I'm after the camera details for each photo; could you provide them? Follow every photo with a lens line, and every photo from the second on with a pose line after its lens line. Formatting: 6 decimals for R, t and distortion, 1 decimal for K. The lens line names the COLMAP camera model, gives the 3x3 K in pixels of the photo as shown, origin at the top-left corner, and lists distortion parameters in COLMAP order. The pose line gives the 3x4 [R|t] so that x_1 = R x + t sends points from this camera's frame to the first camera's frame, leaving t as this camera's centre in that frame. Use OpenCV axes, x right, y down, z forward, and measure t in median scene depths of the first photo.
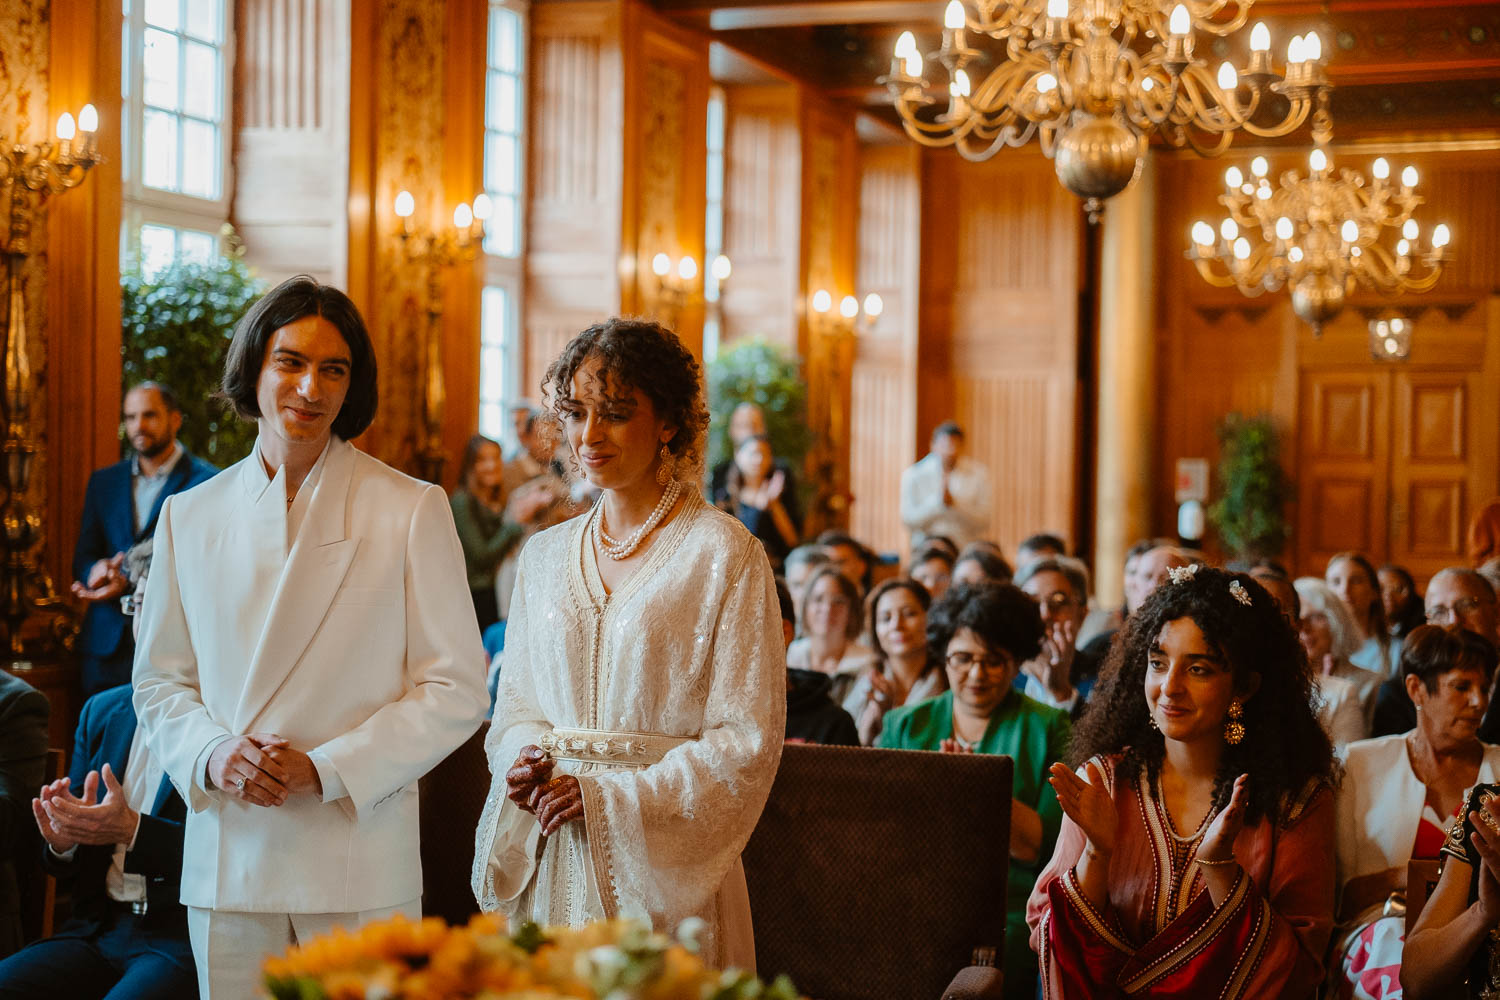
lens RADIAL K [[2204.6, 0, 750.0], [0, 2204.6, 500.0], [0, 0, 1]] dist [-0.015269, 0.011333]
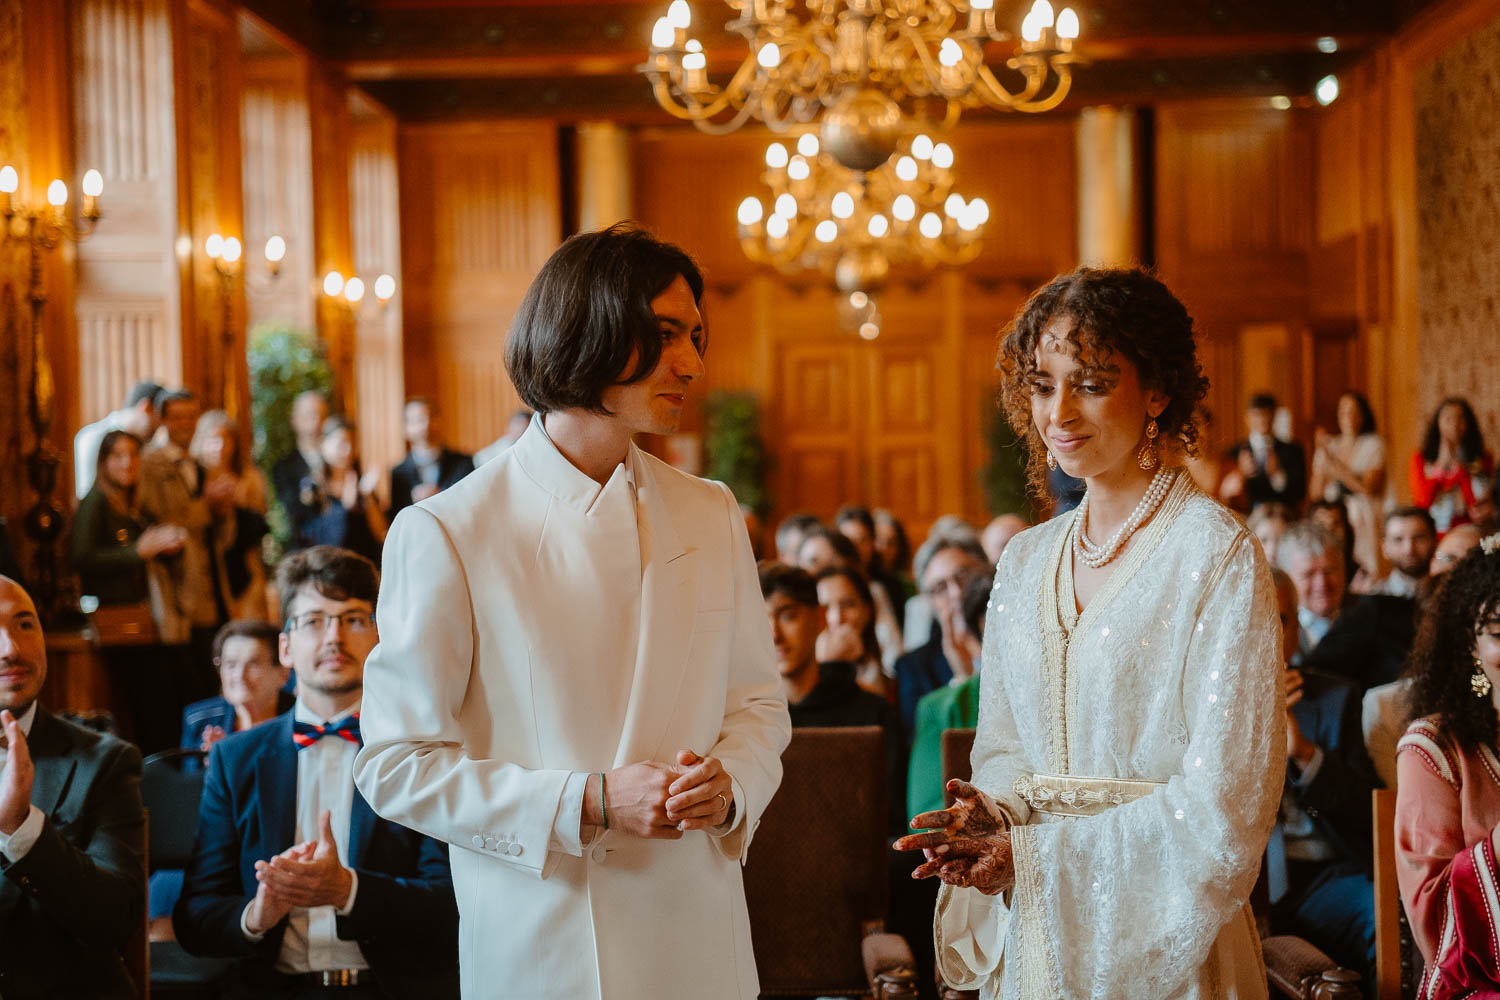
lens RADIAL K [[2204.6, 0, 750.0], [0, 2204.6, 500.0], [0, 0, 1]] dist [-0.015269, 0.011333]
pose [[0.946272, -0.044407, 0.320309, -0.172596], [0.042213, 0.999013, 0.013793, -0.003226], [-0.320606, 0.000470, 0.947213, 0.055595]]
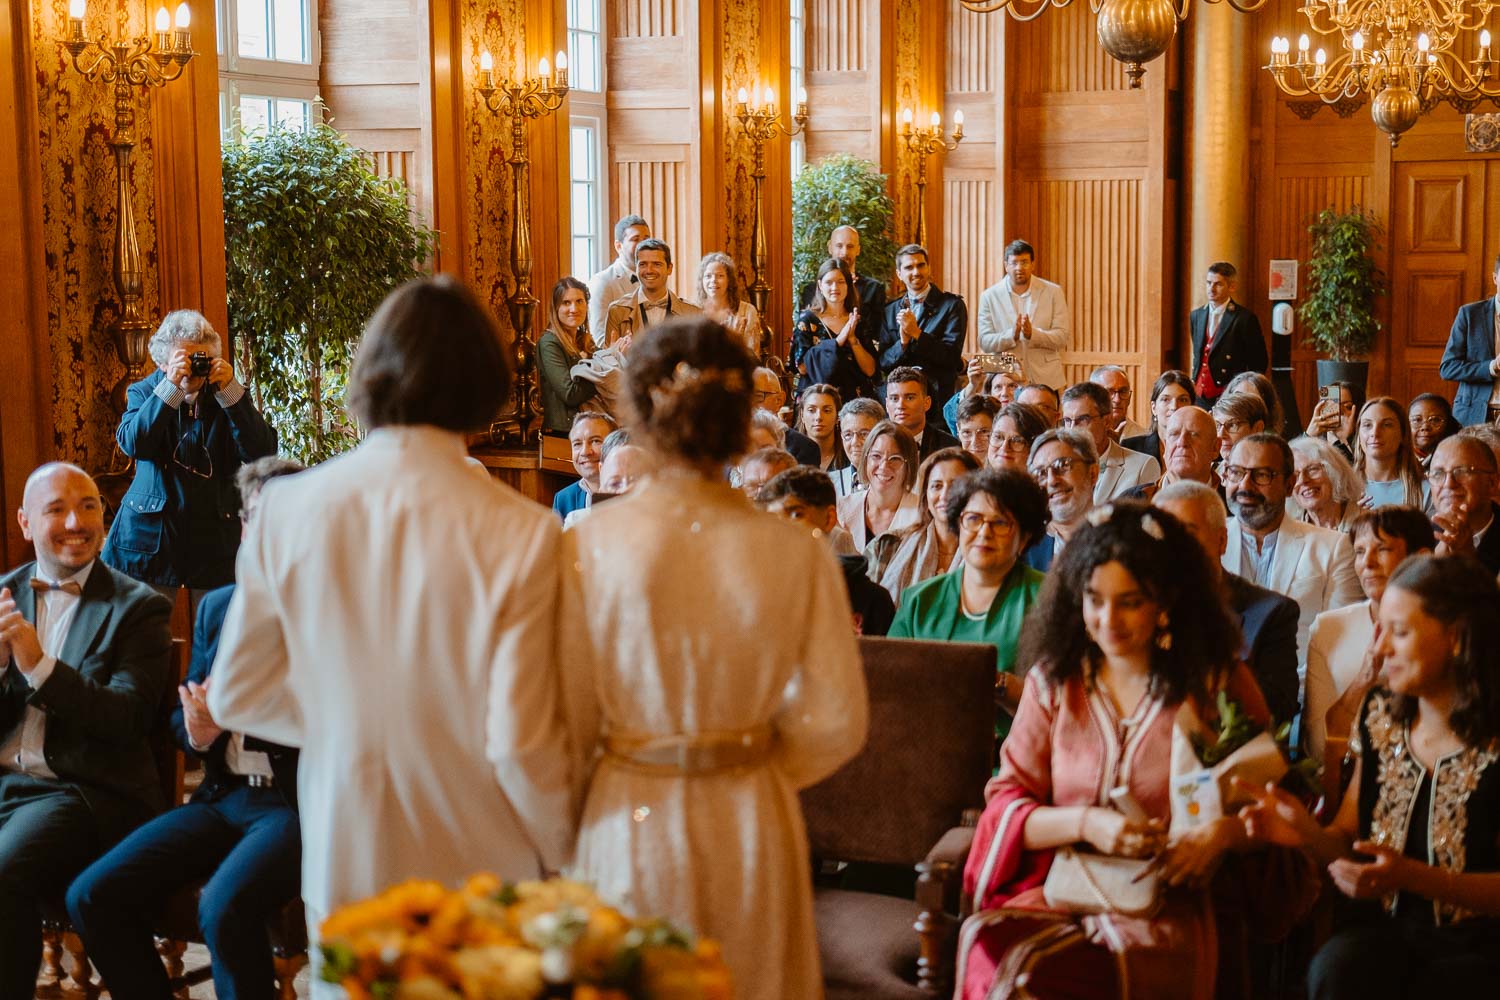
lens RADIAL K [[2231.3, 0, 734.8], [0, 2231.3, 501.6], [0, 0, 1]] dist [-0.009280, -0.056429]
pose [[0.997762, -0.020147, -0.063753, 0.024621], [0.026643, 0.994351, 0.102745, -0.033884], [0.061323, -0.104213, 0.992663, -0.064181]]
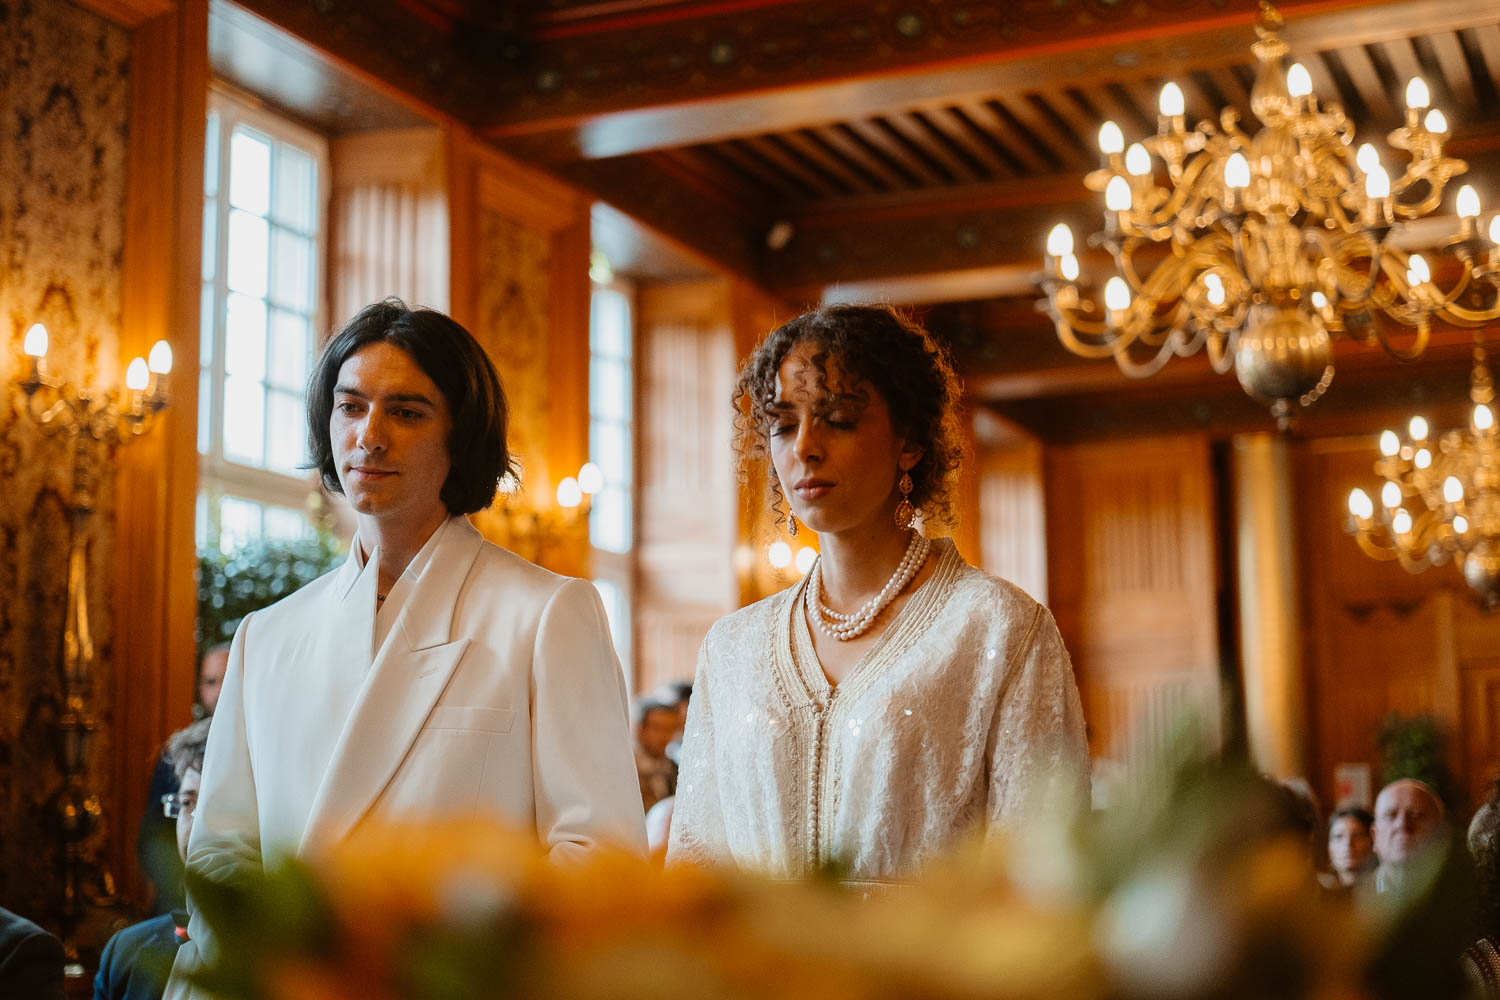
lens RADIAL K [[2208.0, 0, 756.0], [0, 2208.0, 498.7], [0, 0, 1]] dist [-0.030320, -0.074088]
pose [[0.998654, -0.036763, -0.036598, -0.020547], [0.030128, 0.985375, -0.167717, 0.033816], [0.042229, 0.166389, 0.985156, 0.103137]]
